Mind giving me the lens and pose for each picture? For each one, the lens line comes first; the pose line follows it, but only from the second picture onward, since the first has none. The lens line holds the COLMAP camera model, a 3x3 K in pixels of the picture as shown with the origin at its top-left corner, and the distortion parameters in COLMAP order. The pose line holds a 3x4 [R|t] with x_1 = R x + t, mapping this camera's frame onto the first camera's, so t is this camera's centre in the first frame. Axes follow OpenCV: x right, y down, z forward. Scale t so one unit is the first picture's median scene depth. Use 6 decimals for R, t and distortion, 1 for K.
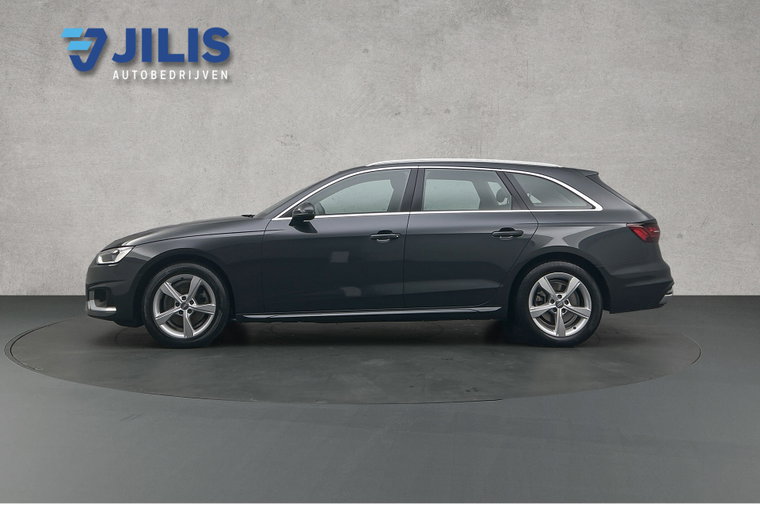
lens RADIAL K [[595.8, 0, 380.0], [0, 595.8, 252.8], [0, 0, 1]] dist [-0.003498, 0.002523]
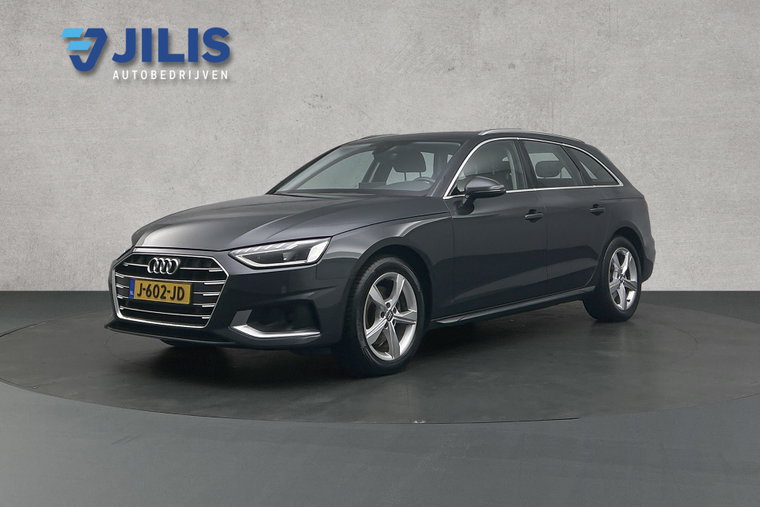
lens RADIAL K [[595.8, 0, 380.1], [0, 595.8, 253.7], [0, 0, 1]] dist [-0.003498, 0.002523]
pose [[1.000000, -0.000032, 0.000031, -0.067971], [0.000032, 0.999998, 0.001821, 0.018542], [-0.000031, -0.001821, 0.999998, 0.181497]]
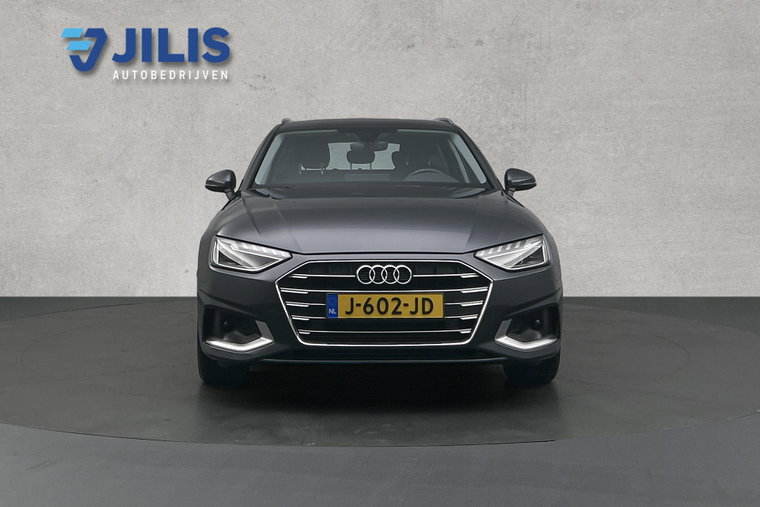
lens RADIAL K [[595.8, 0, 380.0], [0, 595.8, 253.4], [0, 0, 1]] dist [-0.003498, 0.002523]
pose [[1.000000, 0.000029, 0.000483, -0.008059], [-0.000029, 0.999999, 0.001458, 0.017357], [-0.000483, -0.001458, 0.999999, 0.275715]]
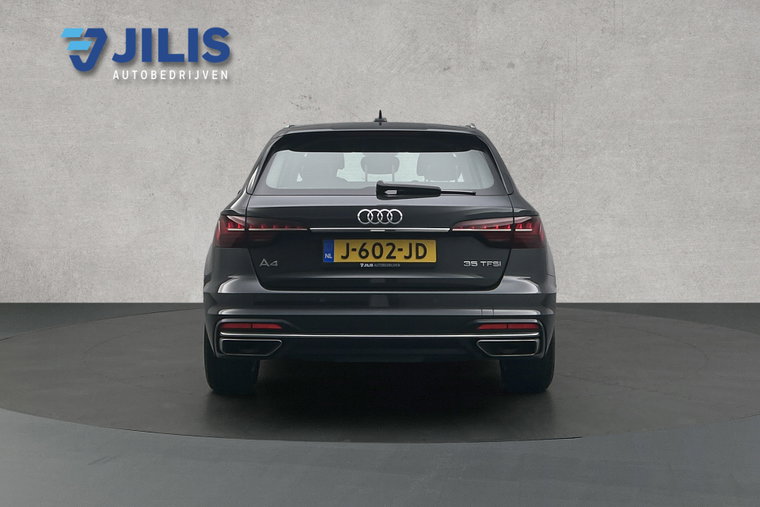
lens RADIAL K [[595.8, 0, 380.2], [0, 595.8, 253.6], [0, 0, 1]] dist [-0.003498, 0.002523]
pose [[1.000000, -0.000047, 0.000234, -0.057324], [0.000046, 0.999999, 0.001705, 0.005780], [-0.000234, -0.001705, 0.999999, 0.225096]]
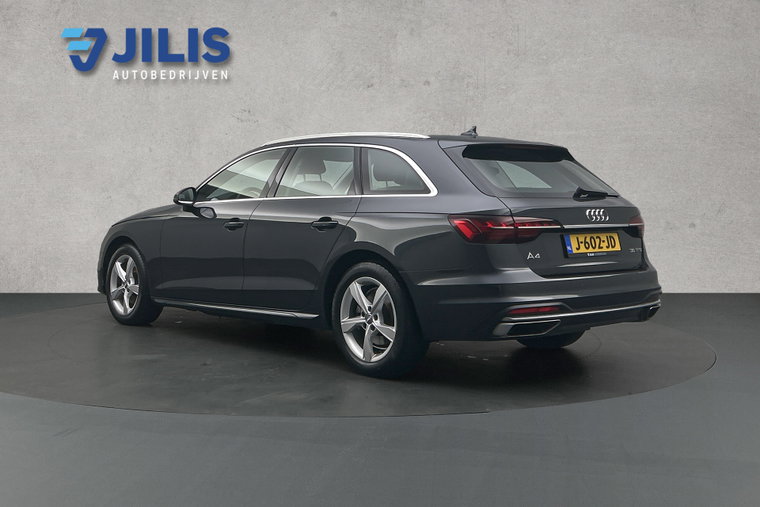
lens RADIAL K [[595.8, 0, 379.9], [0, 595.8, 253.0], [0, 0, 1]] dist [-0.003498, 0.002523]
pose [[1.000000, -0.000034, 0.000348, 0.043612], [0.000034, 1.000000, 0.000500, 0.011896], [-0.000348, -0.000500, 1.000000, 0.123715]]
